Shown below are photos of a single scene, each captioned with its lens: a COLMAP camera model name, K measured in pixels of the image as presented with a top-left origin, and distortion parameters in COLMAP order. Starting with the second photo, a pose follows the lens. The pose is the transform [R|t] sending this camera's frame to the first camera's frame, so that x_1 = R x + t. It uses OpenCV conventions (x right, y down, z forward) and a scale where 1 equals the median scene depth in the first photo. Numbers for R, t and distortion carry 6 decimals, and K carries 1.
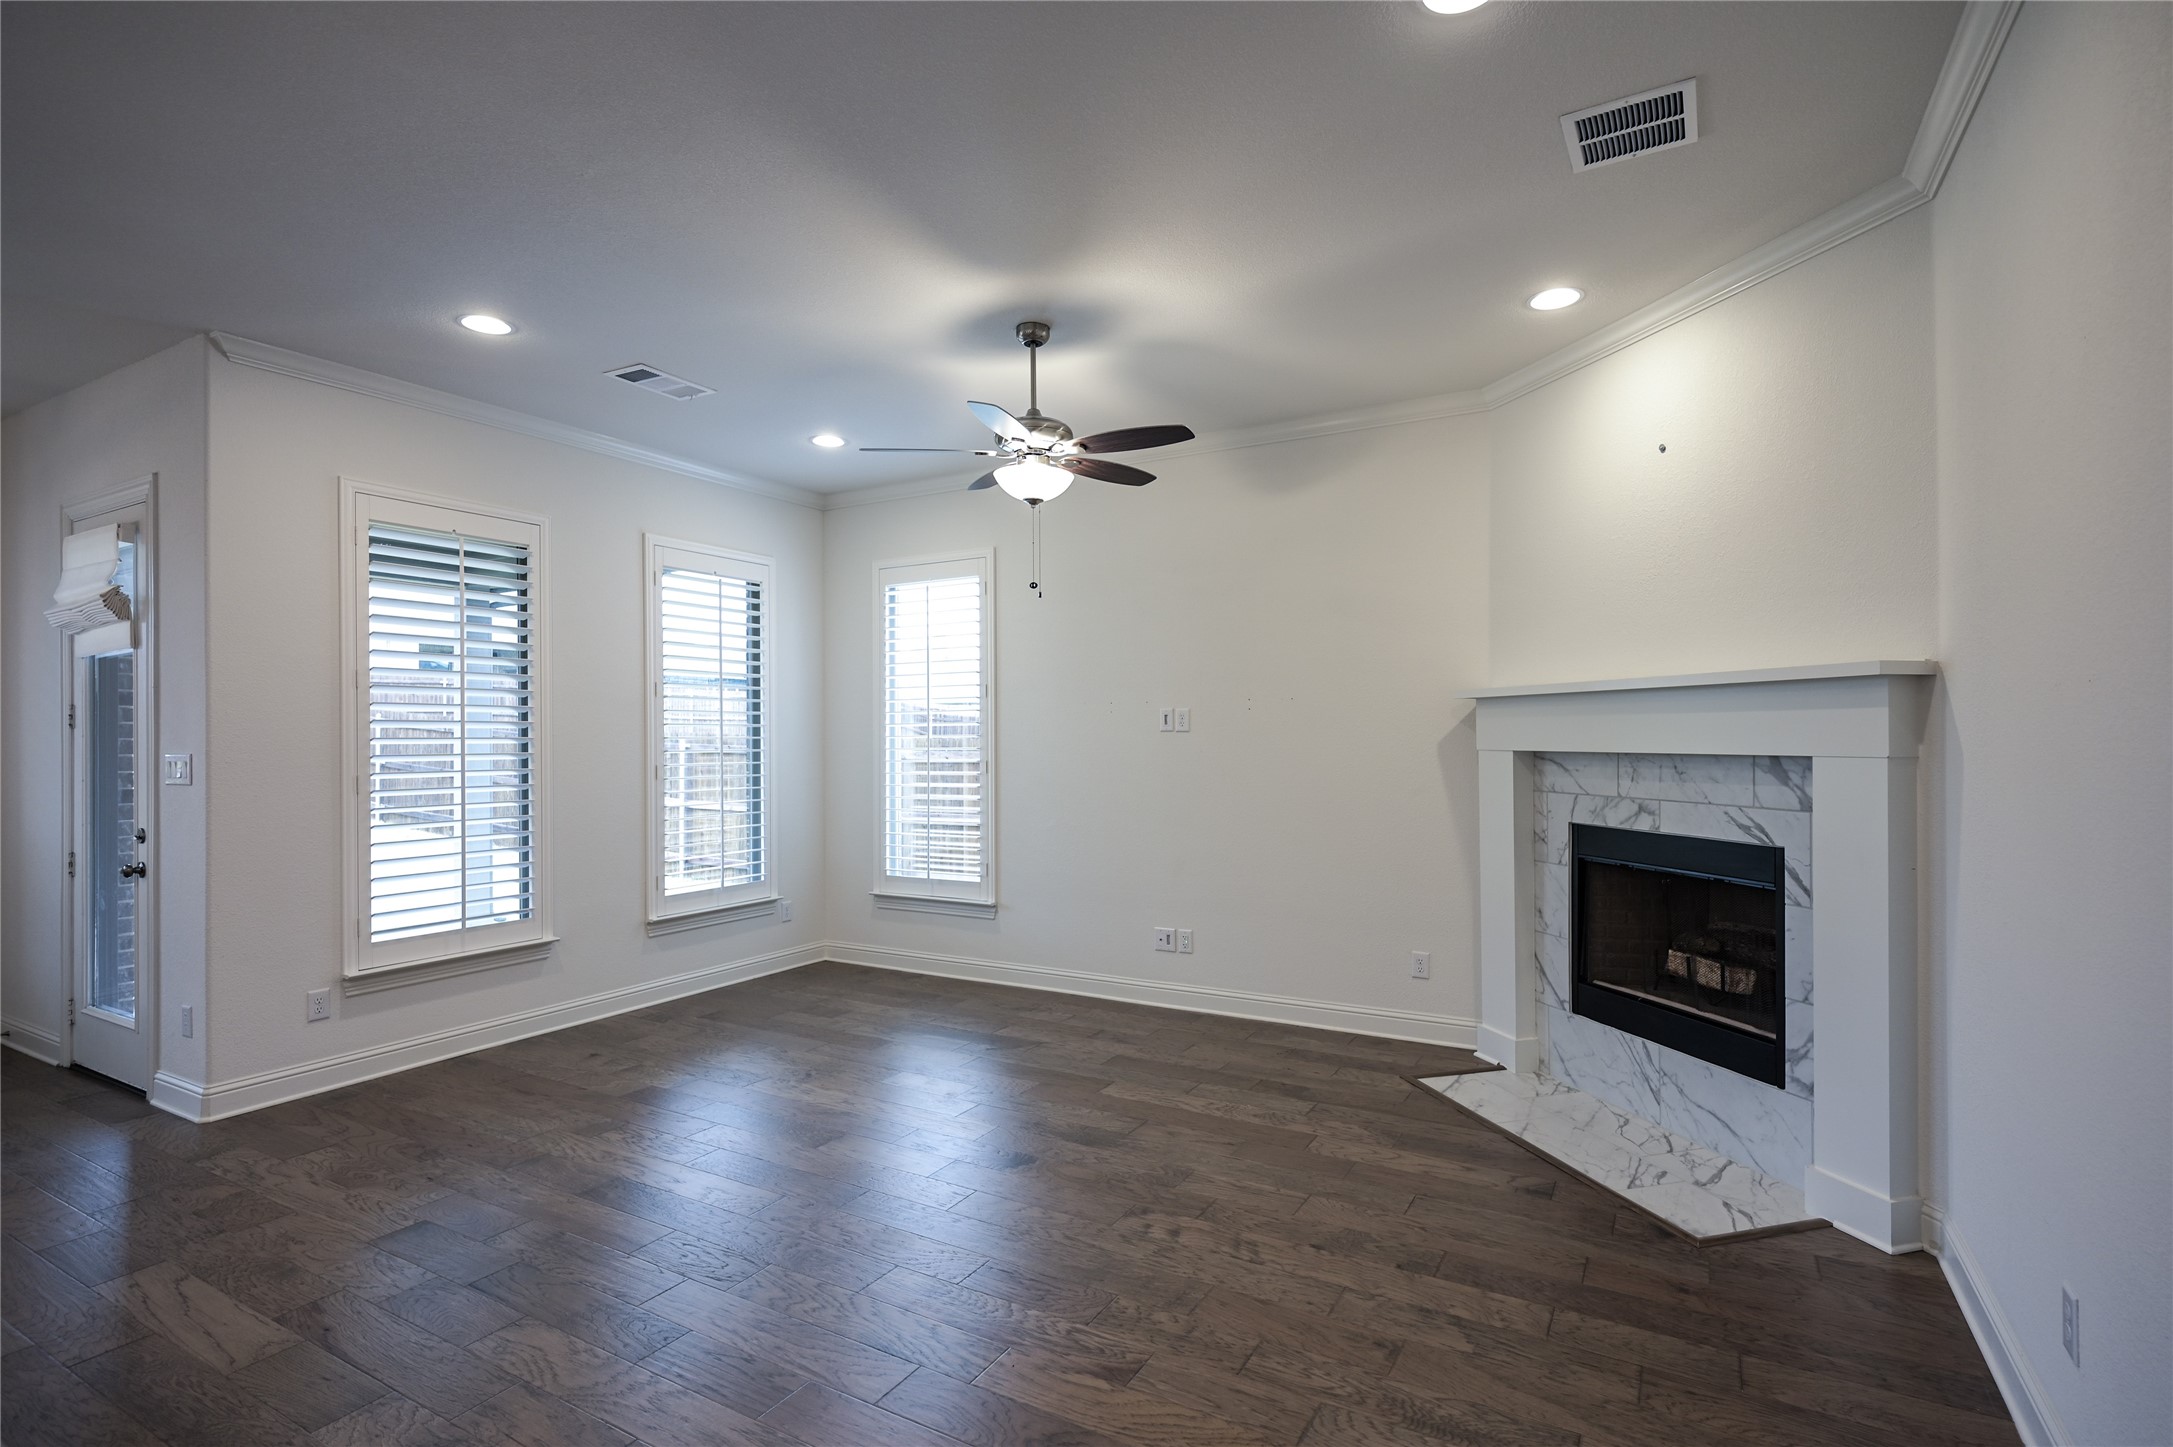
lens RADIAL K [[1045.9, 0, 1086.5], [0, 1045.9, 723.5], [0, 0, 1]] dist [0.003644, 0.000695]
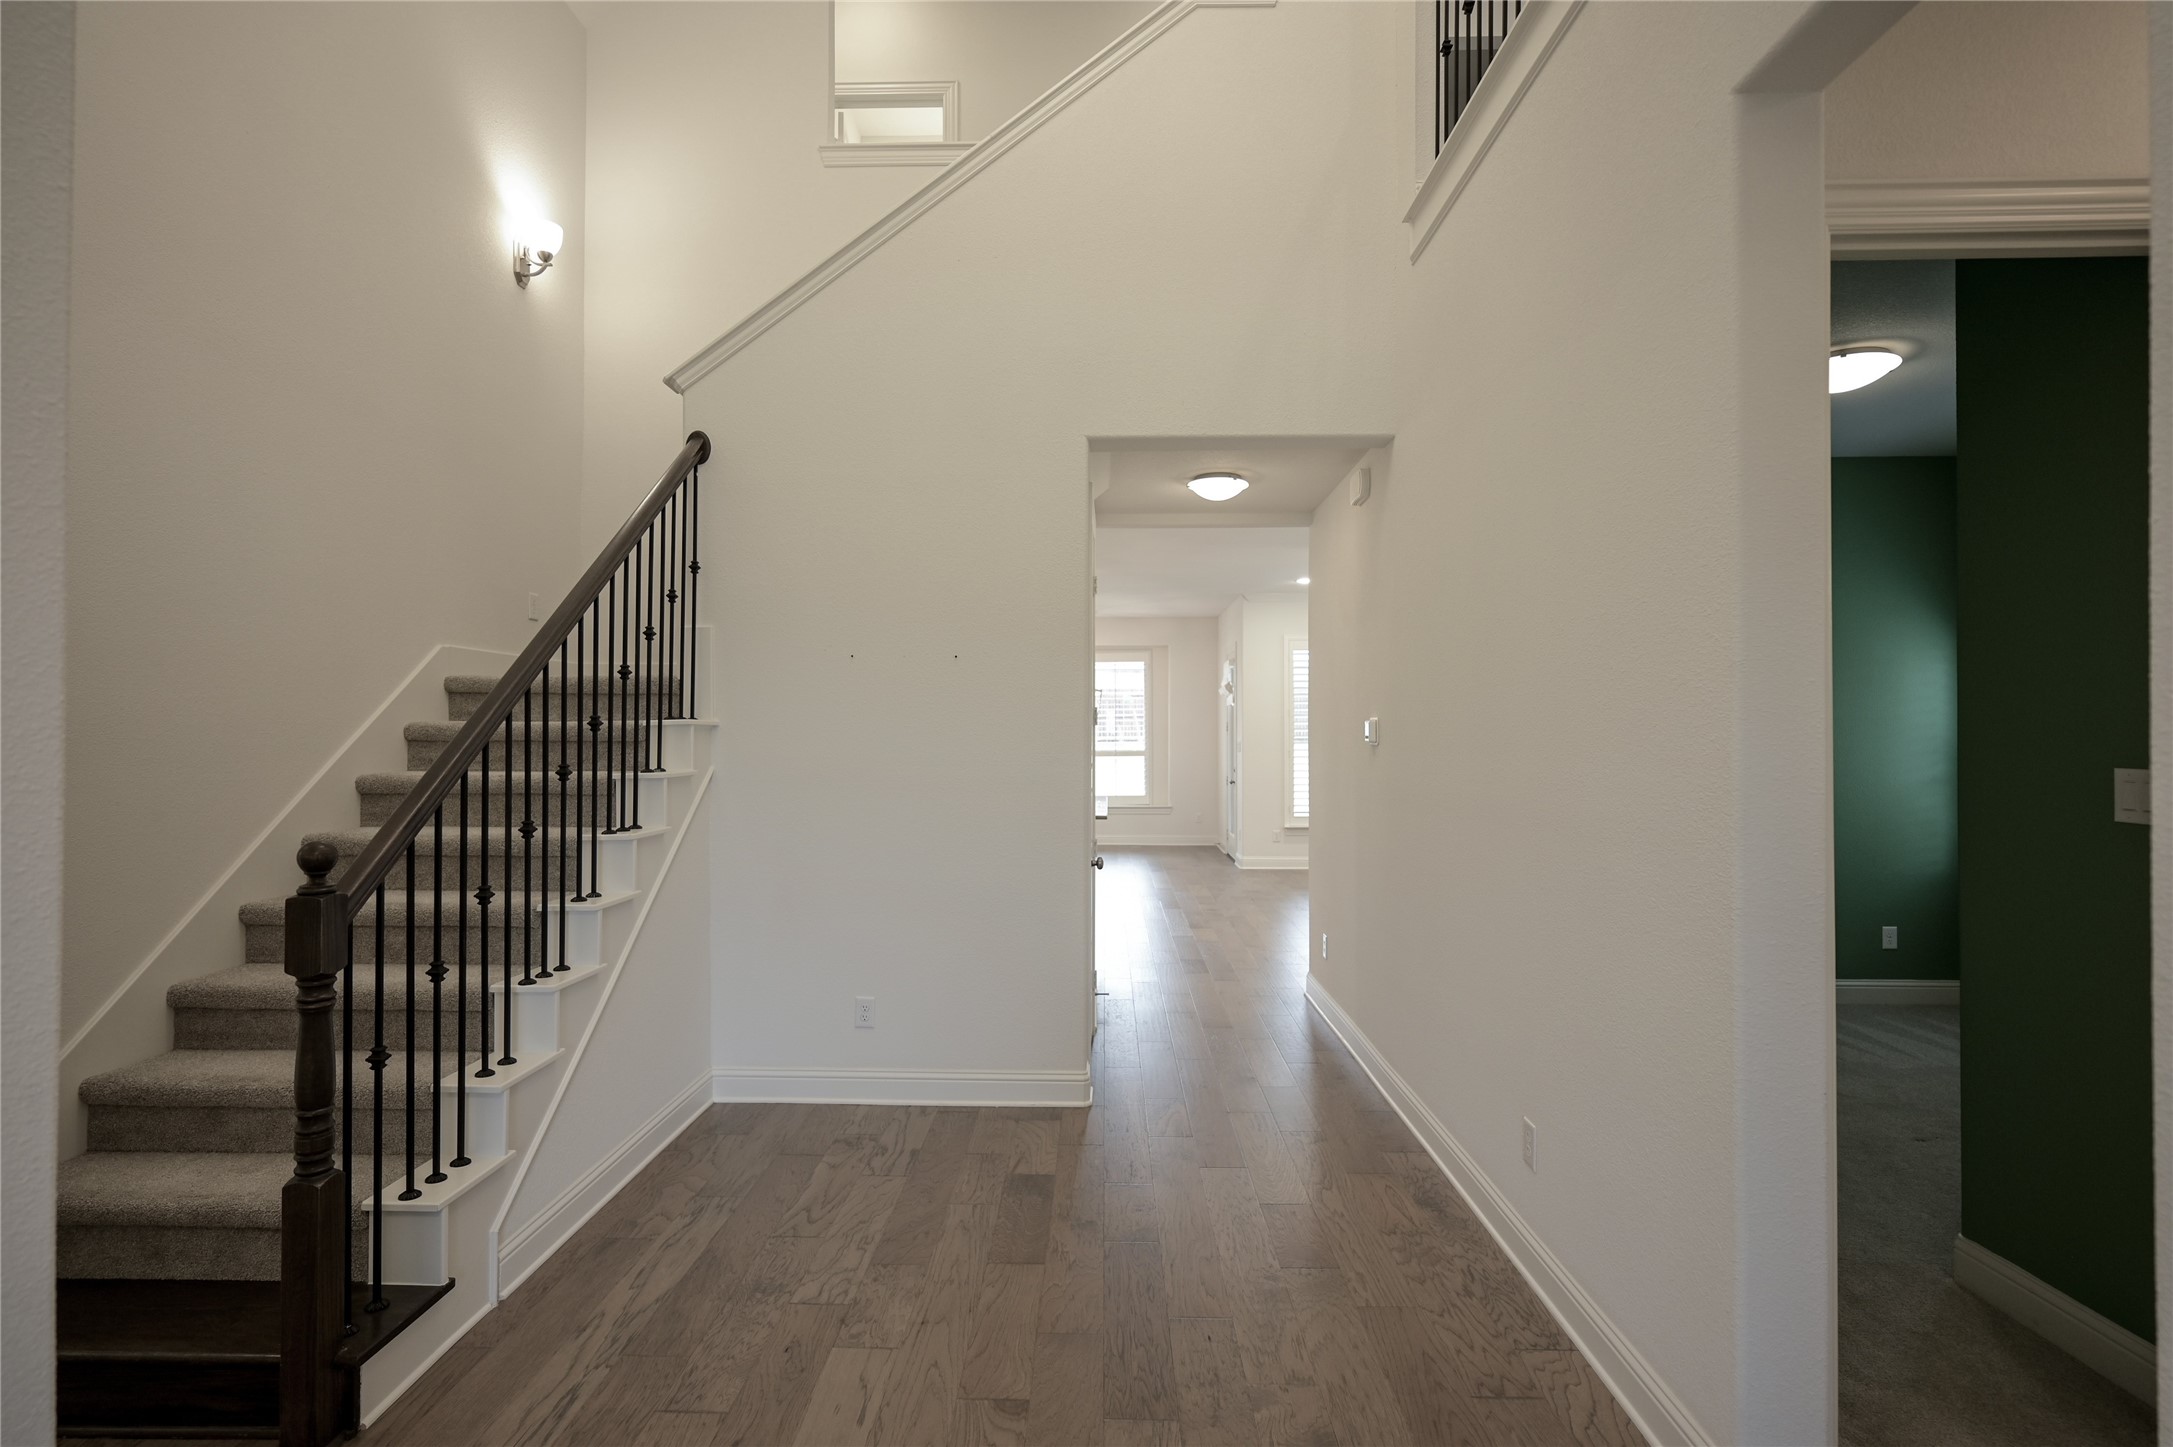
lens RADIAL K [[1045.9, 0, 1086.5], [0, 1045.9, 723.5], [0, 0, 1]] dist [0.003644, 0.000695]
pose [[0.493328, -0.007017, -0.869815, 1.320585], [0.008890, 0.999956, -0.003026, -0.013339], [0.869798, -0.006240, 0.493369, -0.715184]]
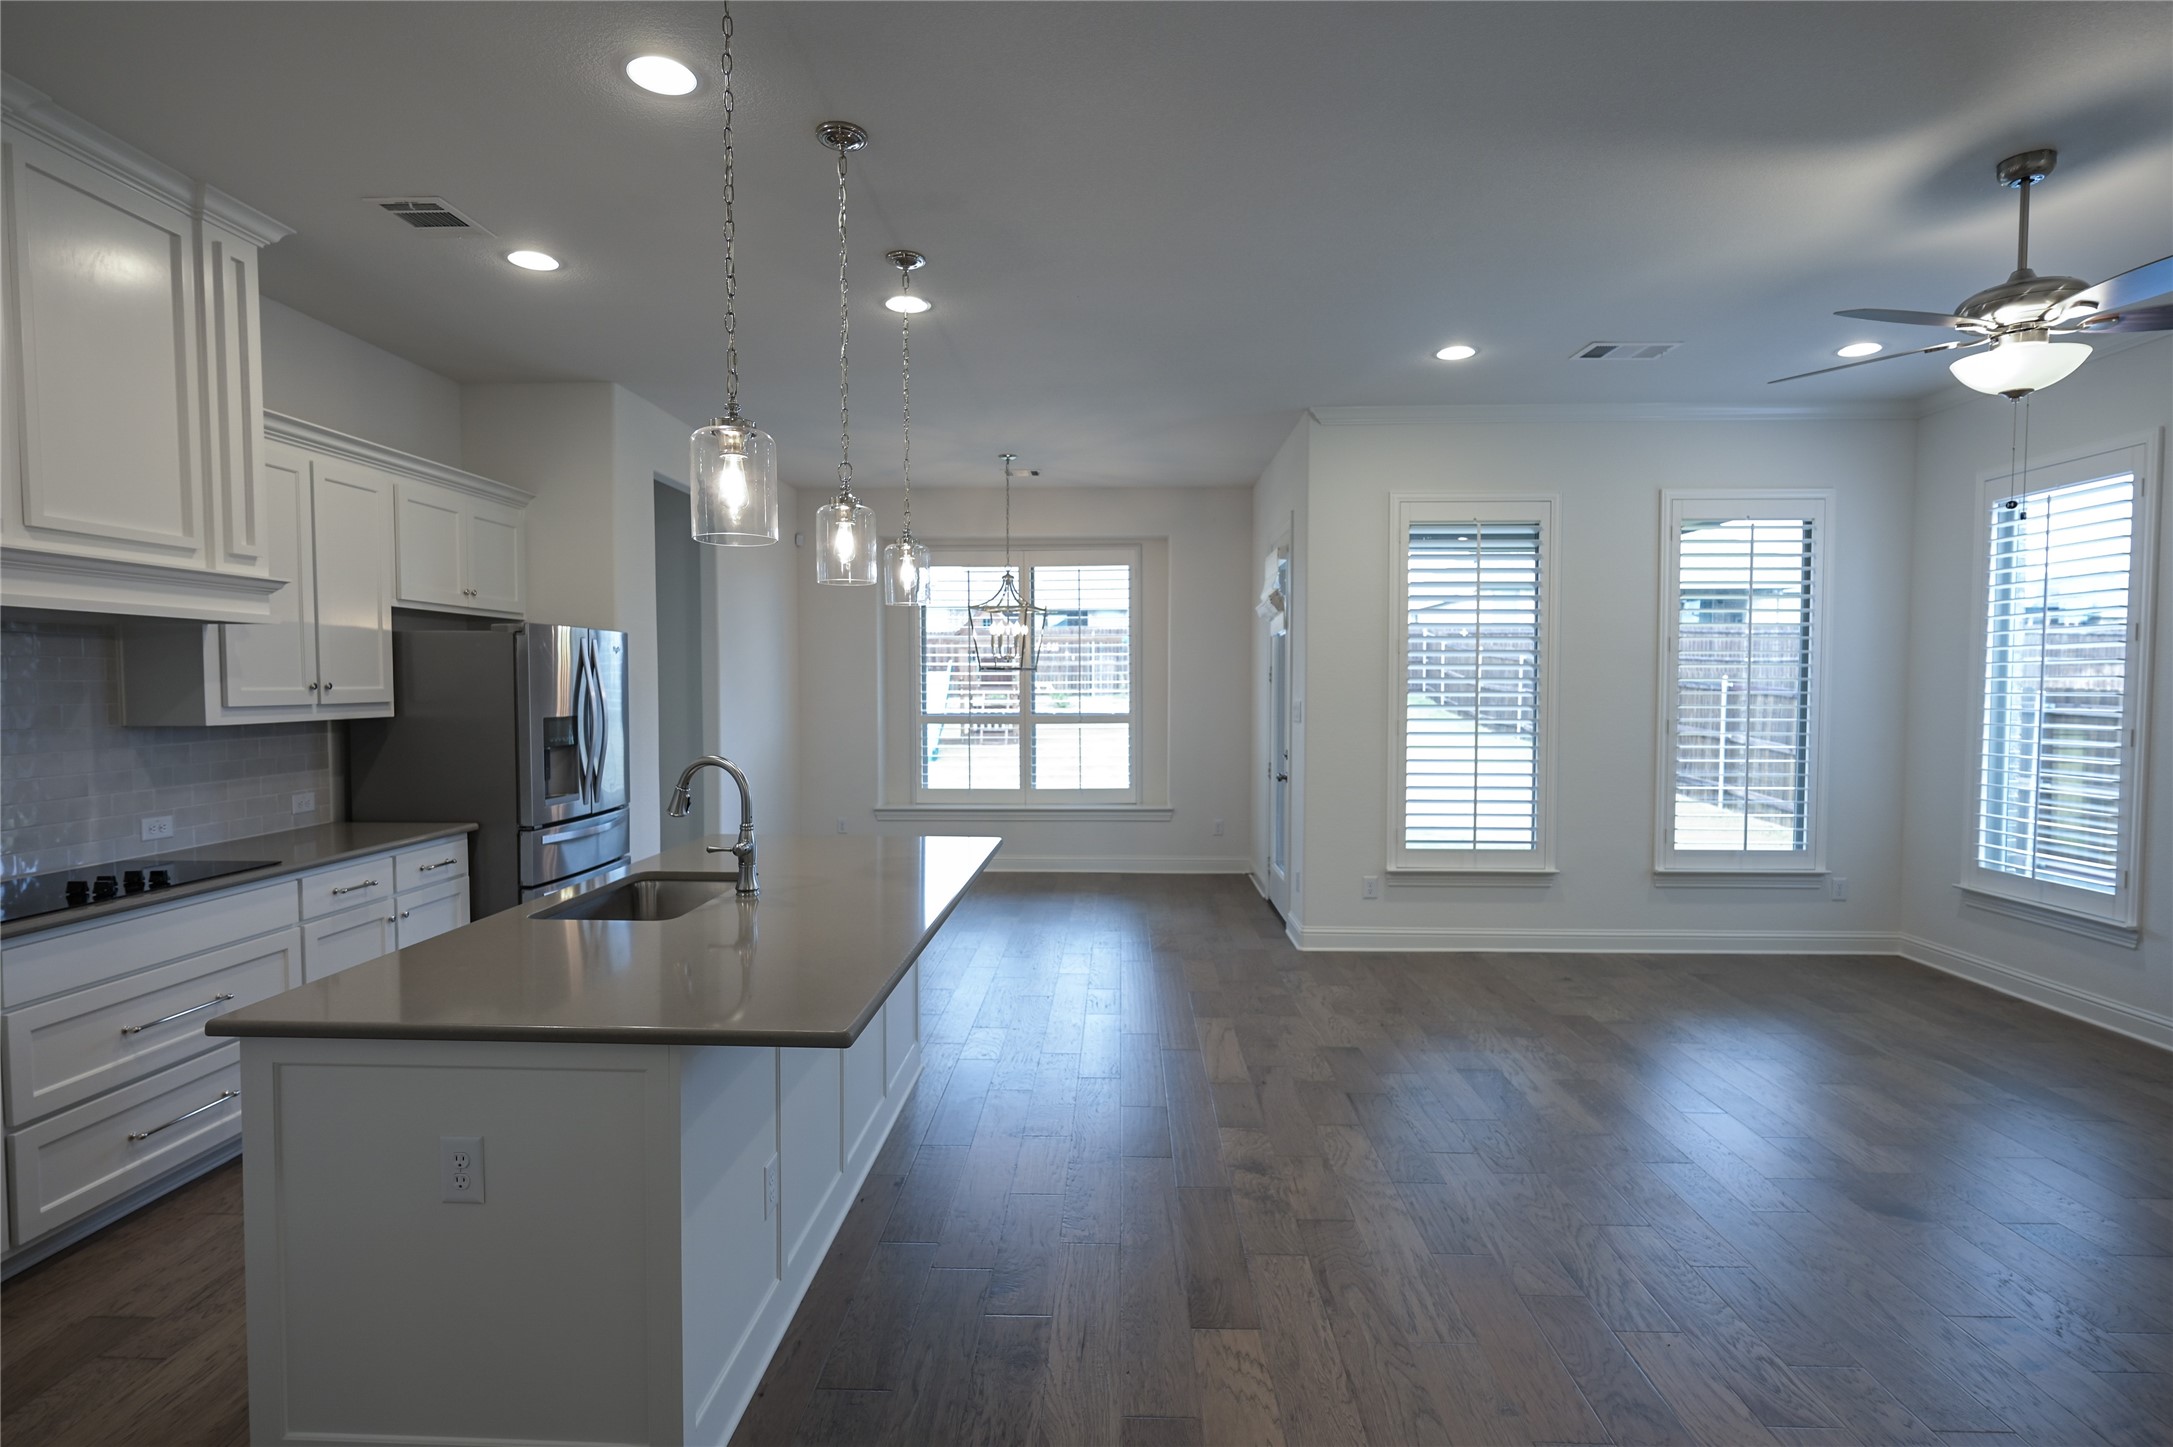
lens RADIAL K [[1045.9, 0, 1086.5], [0, 1045.9, 723.5], [0, 0, 1]] dist [0.003644, 0.000695]
pose [[0.479097, 0.039241, -0.876884, 0.272537], [0.008731, 0.998738, 0.049464, -0.015373], [0.877719, -0.031354, 0.478150, 0.031313]]
